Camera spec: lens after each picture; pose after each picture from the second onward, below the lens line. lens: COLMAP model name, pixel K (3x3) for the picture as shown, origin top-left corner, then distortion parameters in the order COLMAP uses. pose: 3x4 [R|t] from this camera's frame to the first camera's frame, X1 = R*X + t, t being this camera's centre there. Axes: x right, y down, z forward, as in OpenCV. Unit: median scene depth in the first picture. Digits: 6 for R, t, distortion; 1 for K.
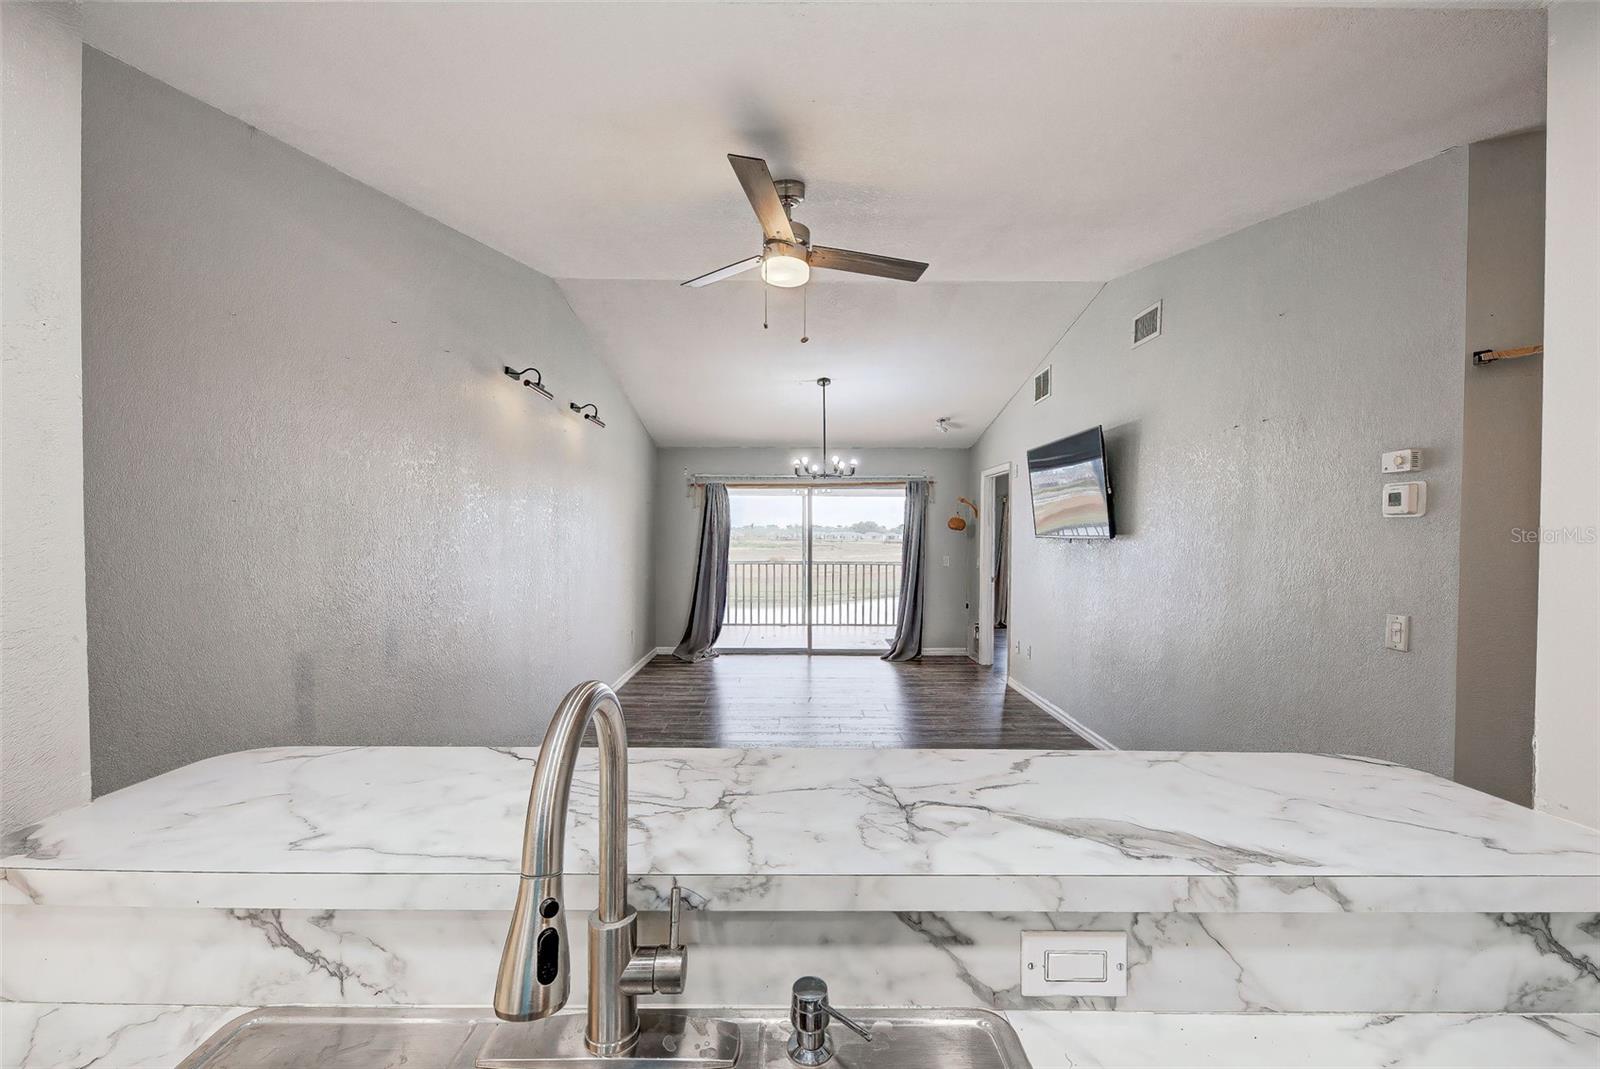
lens RADIAL K [[660.4, 0, 836.6], [0, 660.4, 556.7], [0, 0, 1]] dist [0.000633, -0.000468]
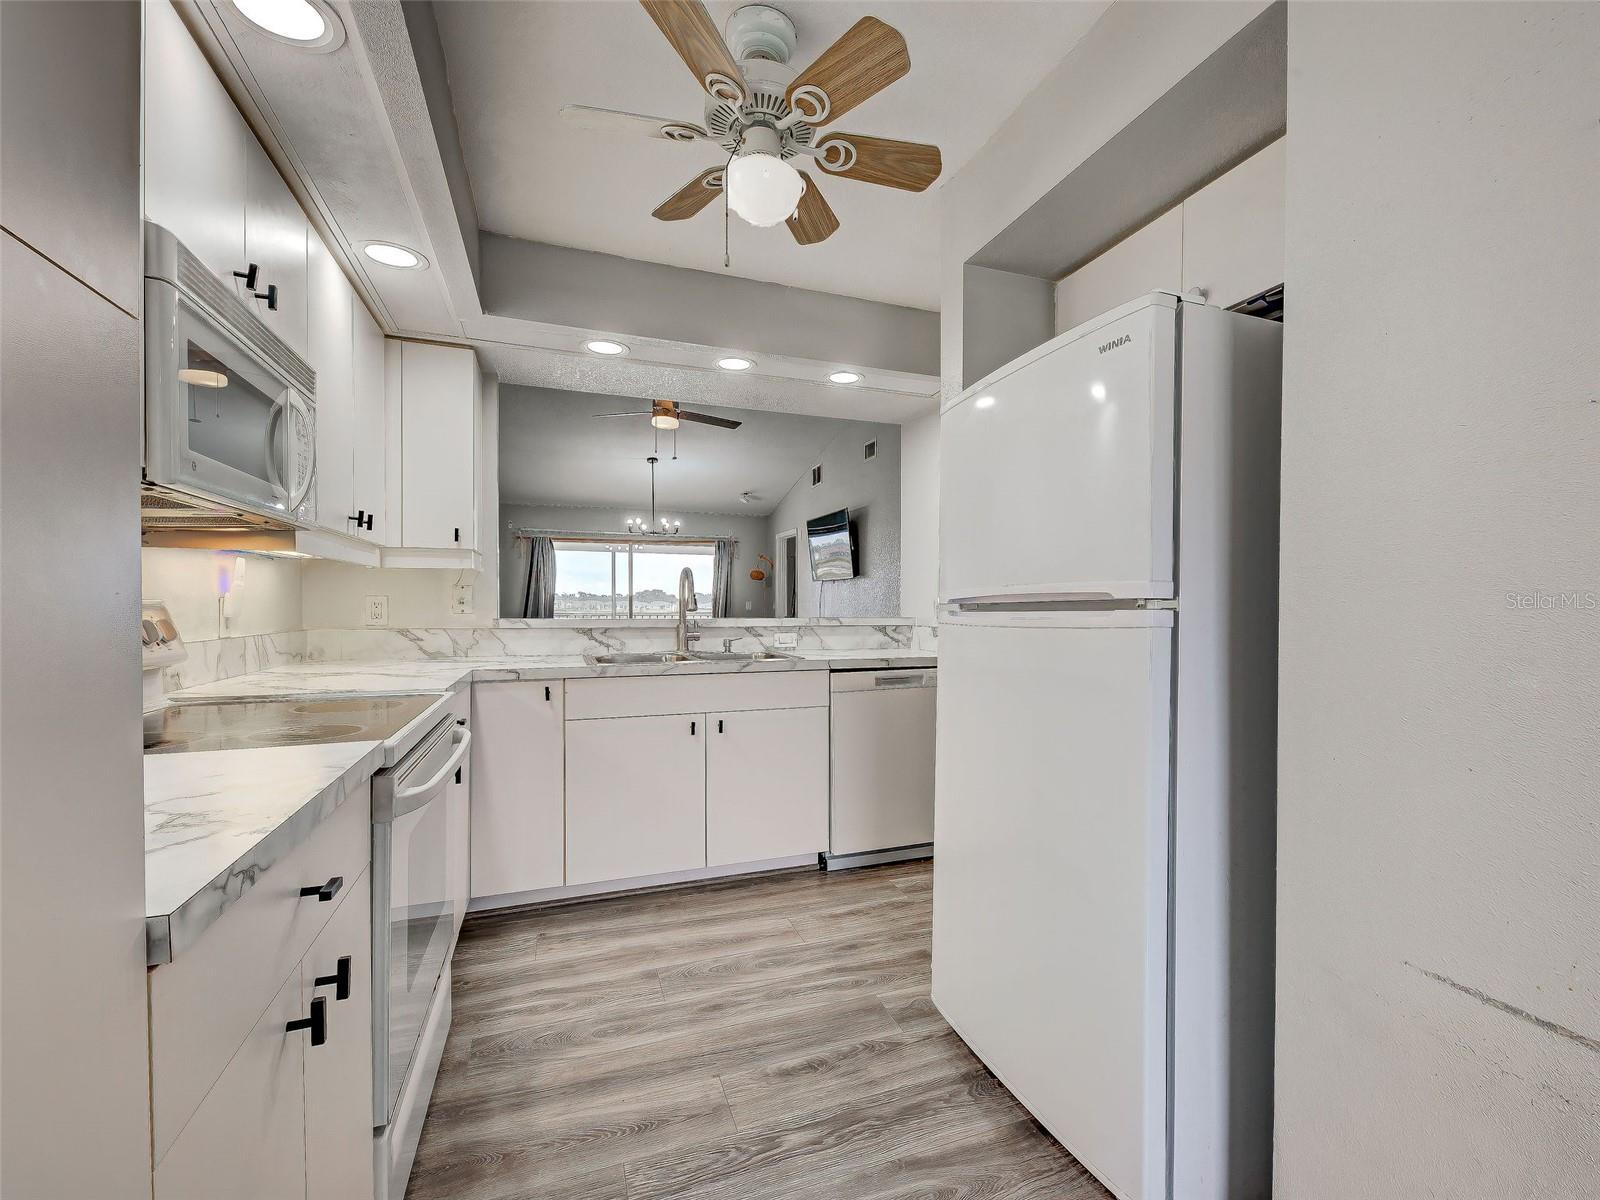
lens RADIAL K [[746.8, 0, 881.5], [0, 746.8, 613.9], [0, 0, 1]] dist [0.022699, -0.014936]
pose [[0.940833, -0.002321, 0.338861, -0.117761], [0.011077, 0.999653, -0.023907, 0.090739], [-0.338688, 0.026246, 0.940533, -0.631125]]
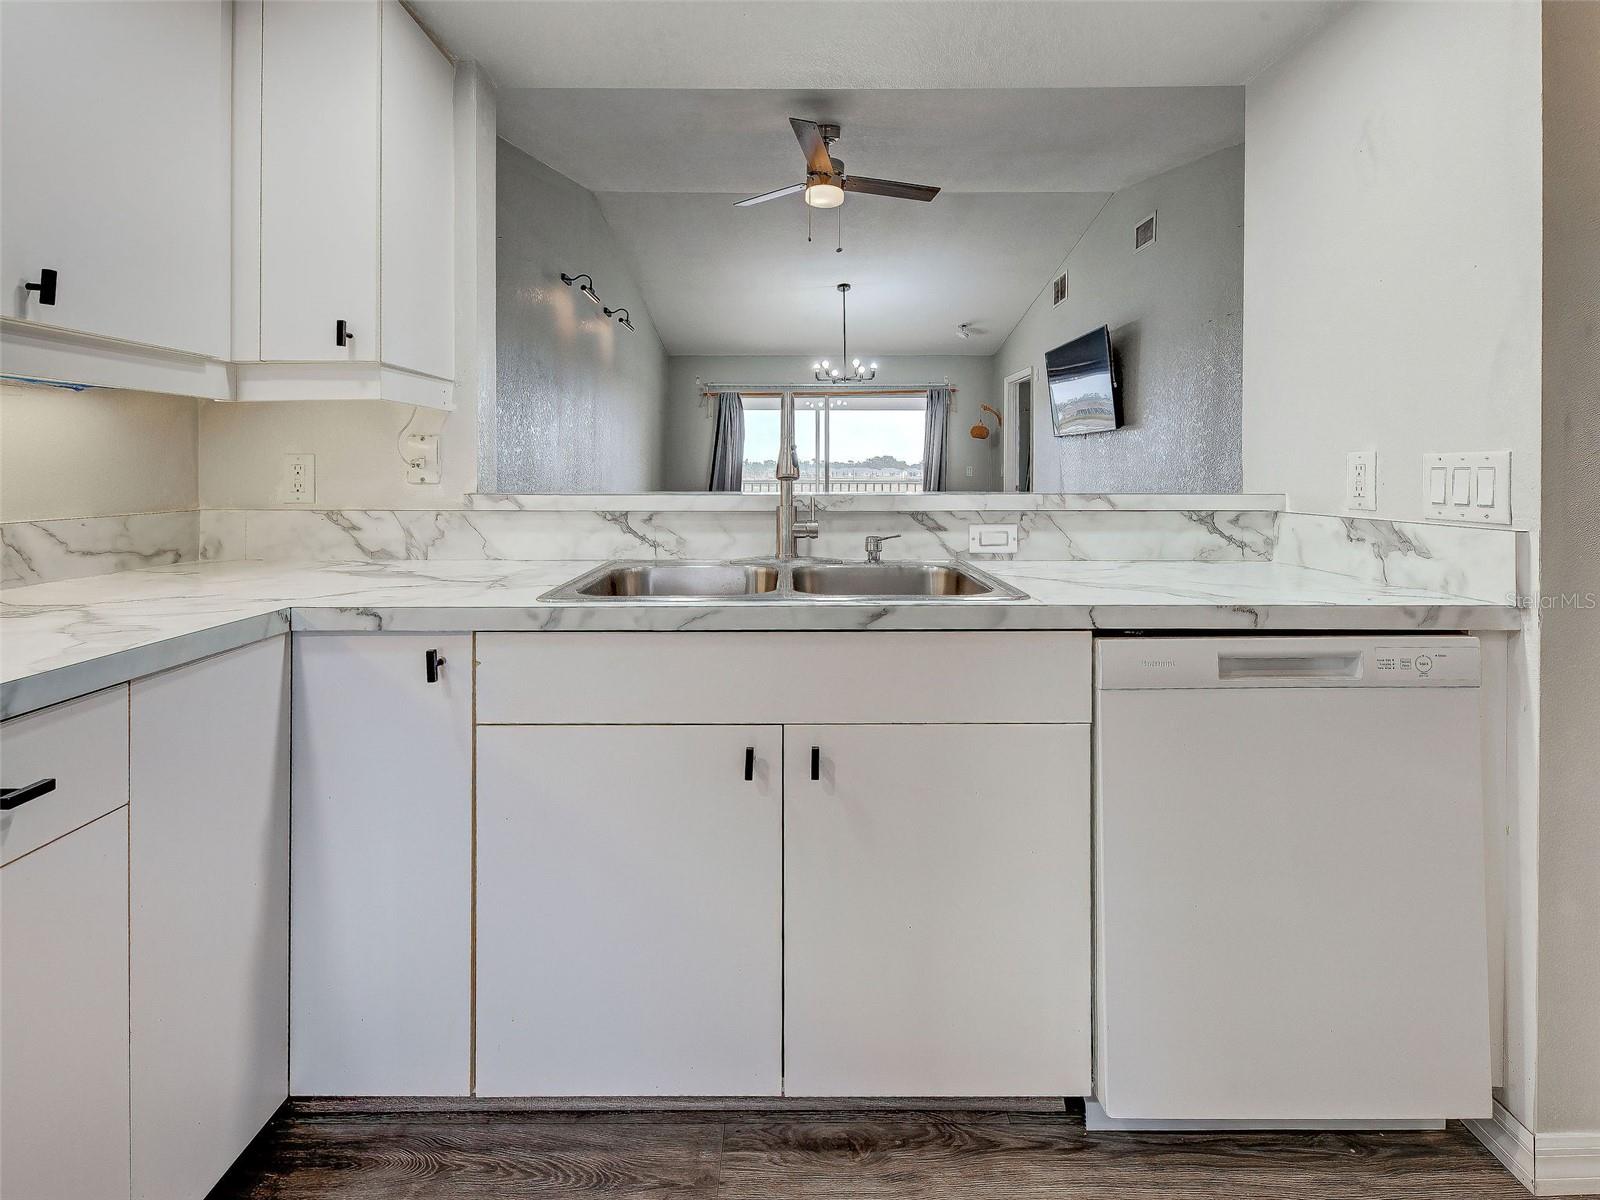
lens RADIAL K [[800.5, 0, 831.3], [0, 800.5, 465.5], [0, 0, 1]] dist [0.001290, 0.000421]
pose [[0.999815, -0.000864, -0.019194, -0.019562], [-0.000012, 0.998959, -0.045611, 0.079040], [0.019214, 0.045603, 0.998775, -0.263272]]
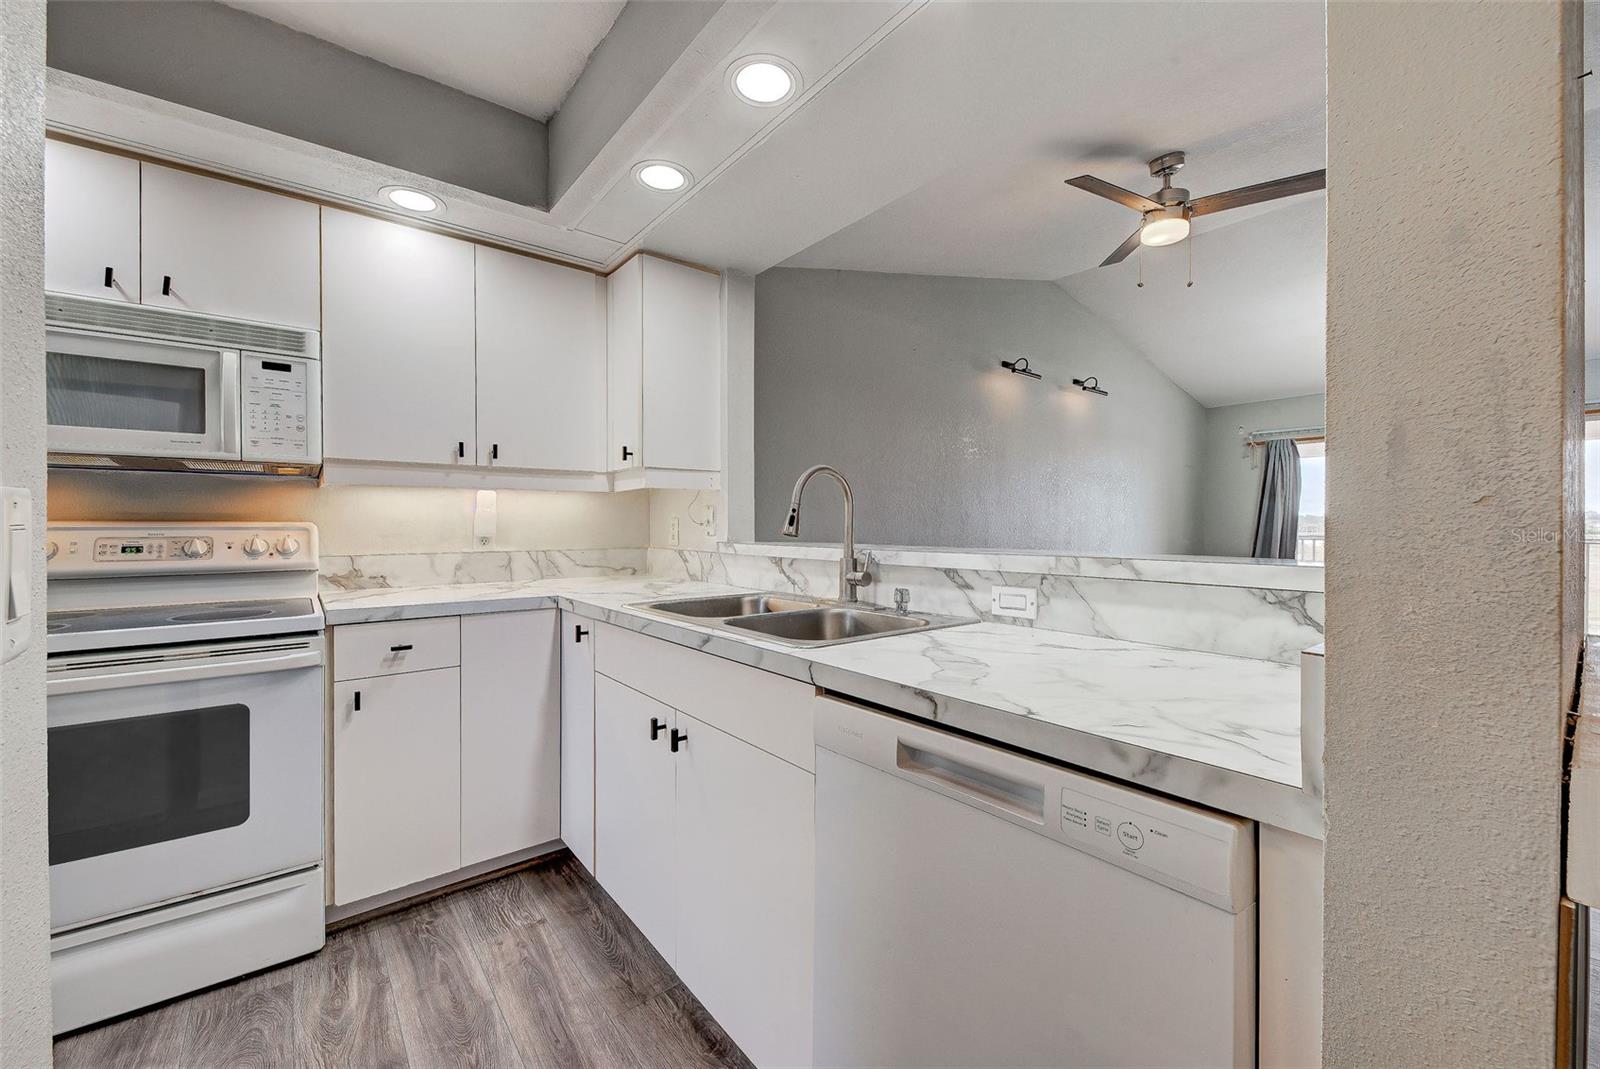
lens RADIAL K [[664.1, 0, 744.2], [0, 664.1, 524.8], [0, 0, 1]] dist [0.002553, 0.000032]
pose [[0.554796, -0.001239, -0.831985, 0.256784], [-0.031054, 0.999271, -0.022196, 0.071686], [0.831407, 0.038150, 0.554353, -0.134852]]
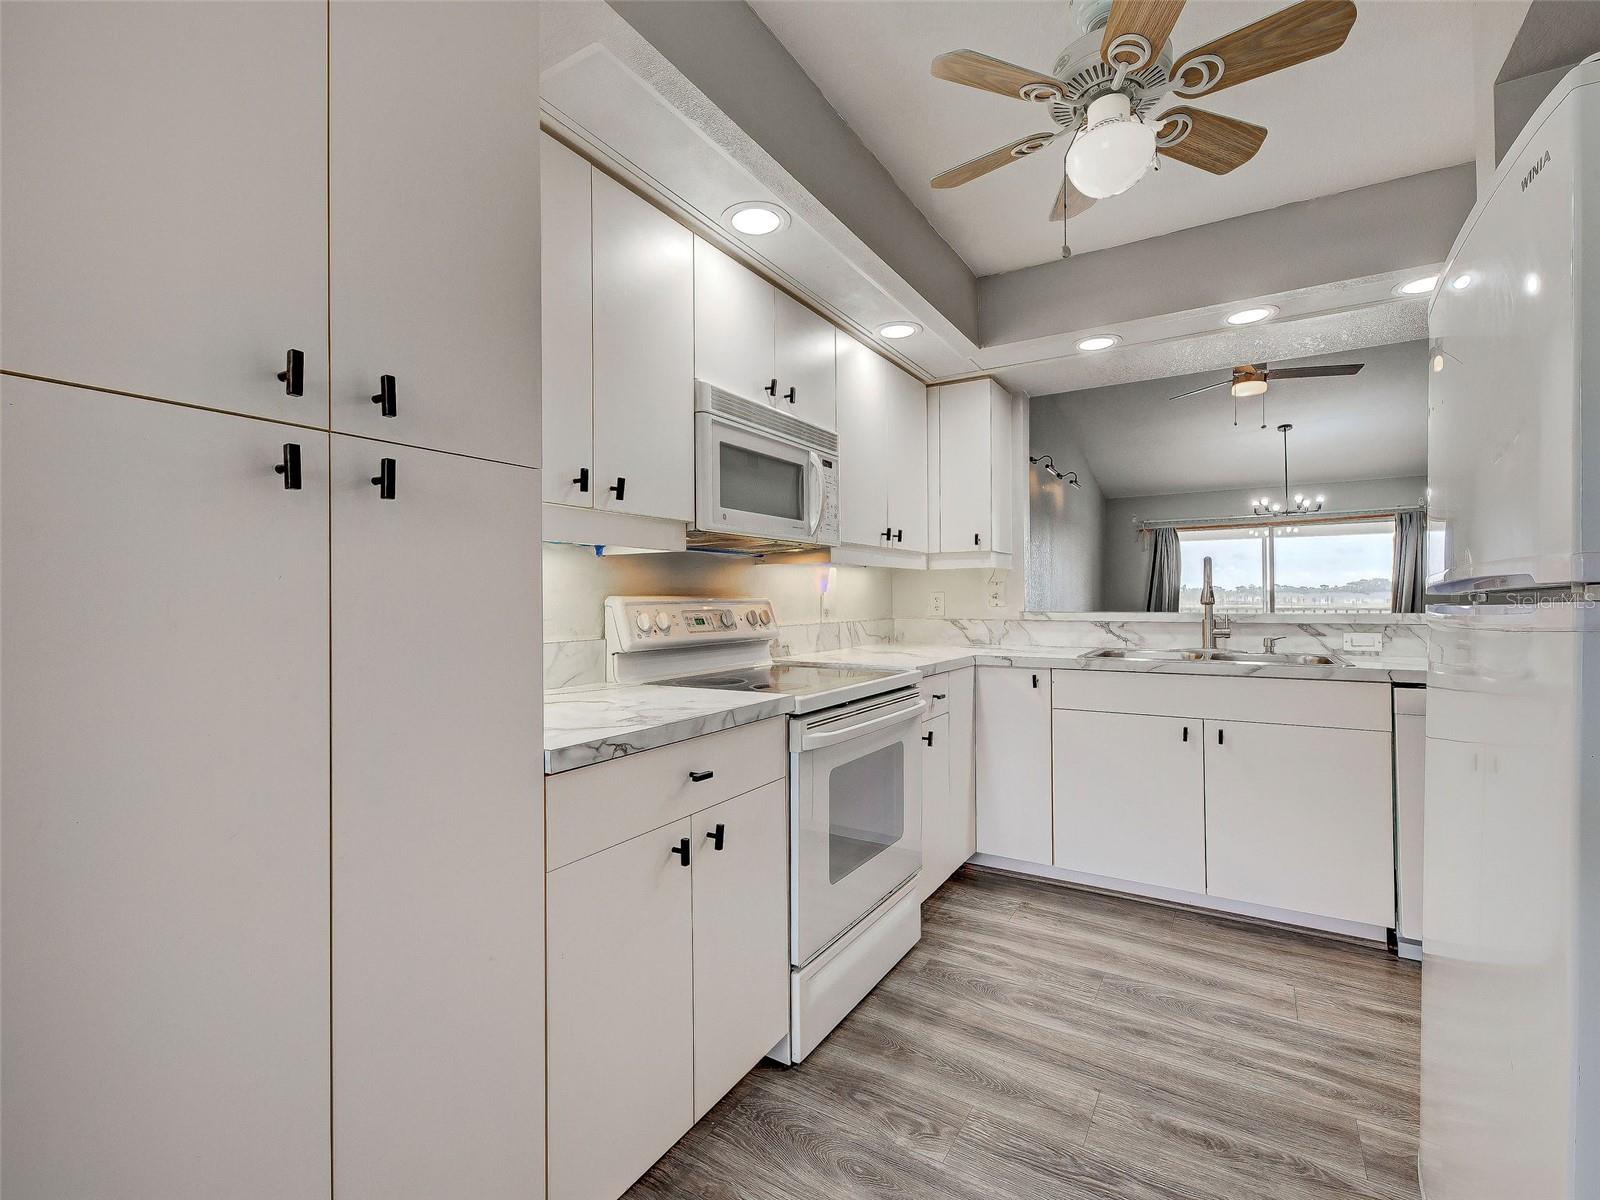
lens RADIAL K [[755.4, 0, 756.0], [0, 755.4, 594.2], [0, 0, 1]] dist [0.001201, -0.000916]
pose [[0.801715, -0.009734, -0.597627, 0.029234], [-0.016651, 0.999116, -0.038609, 0.091426], [0.597474, 0.040905, 0.800844, -0.641041]]
